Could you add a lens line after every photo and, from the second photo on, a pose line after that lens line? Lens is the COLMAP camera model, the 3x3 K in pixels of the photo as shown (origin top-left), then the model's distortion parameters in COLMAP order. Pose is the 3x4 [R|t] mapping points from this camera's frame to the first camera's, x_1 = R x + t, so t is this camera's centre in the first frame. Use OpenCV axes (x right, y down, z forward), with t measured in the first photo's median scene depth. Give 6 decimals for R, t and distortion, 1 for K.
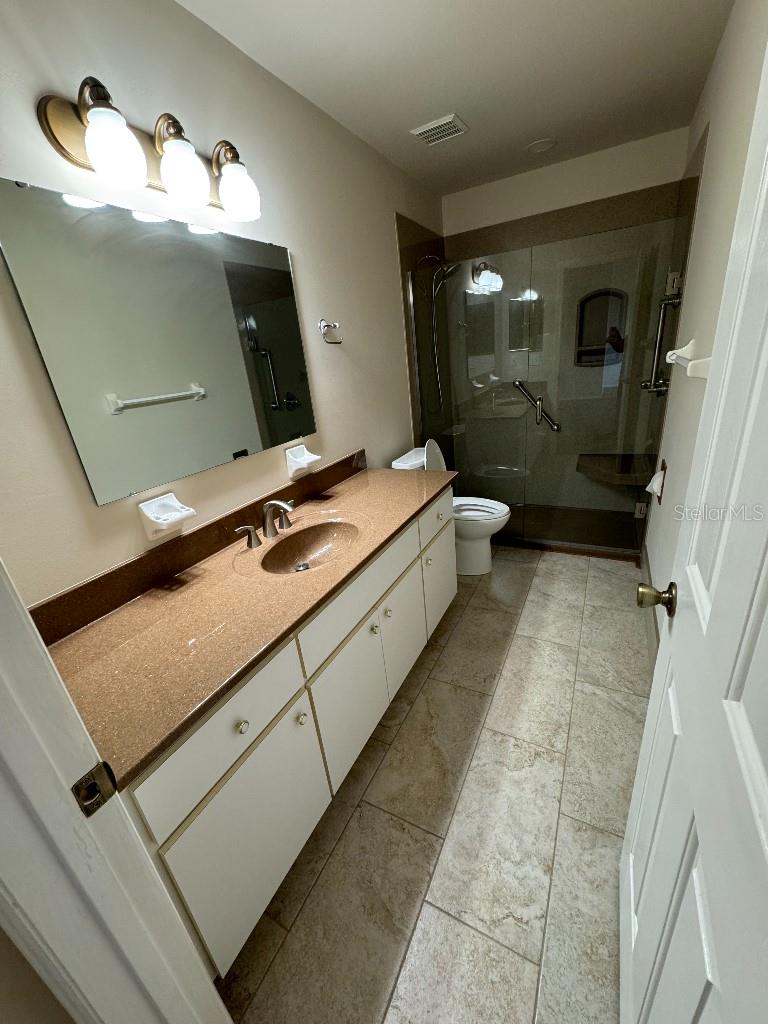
lens RADIAL K [[408.3, 0, 386.5], [0, 408.3, 509.4], [0, 0, 1]] dist [-0.003178, -0.000457]
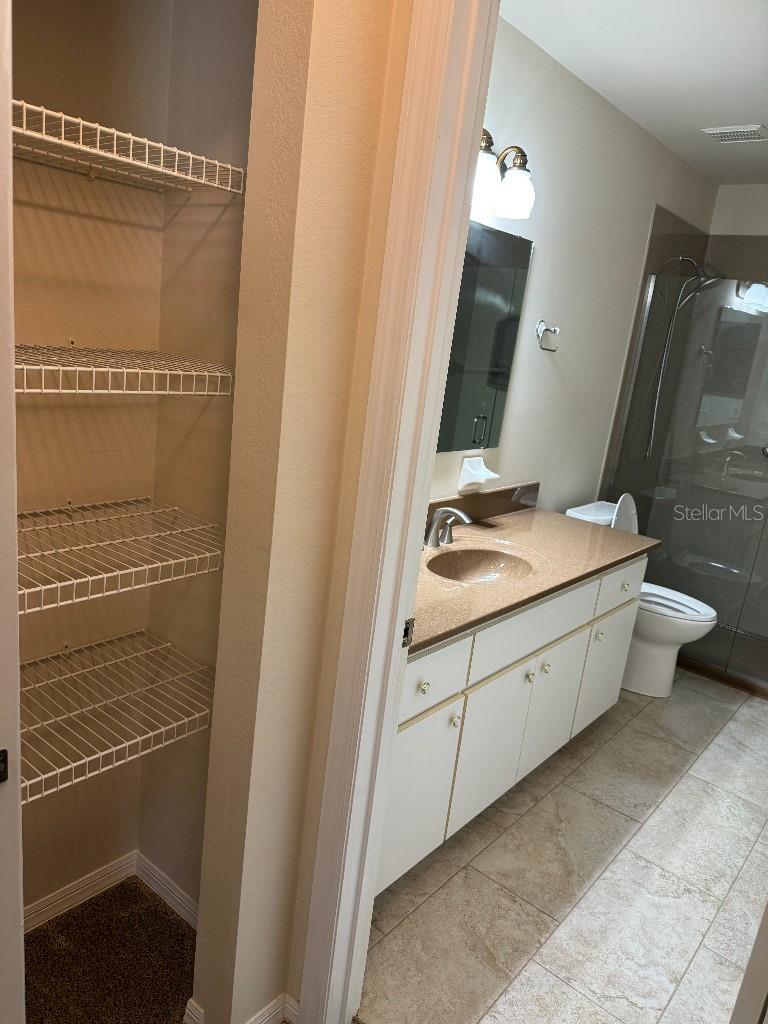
lens RADIAL K [[739.3, 0, 384.0], [0, 739.3, 512.0], [0, 0, 1]] dist [0.052114, -0.070249]
pose [[0.954404, 0.259200, -0.148085, -0.143785], [-0.275223, 0.956142, -0.100228, 0.158568], [0.115611, 0.136414, 0.983883, -0.503191]]
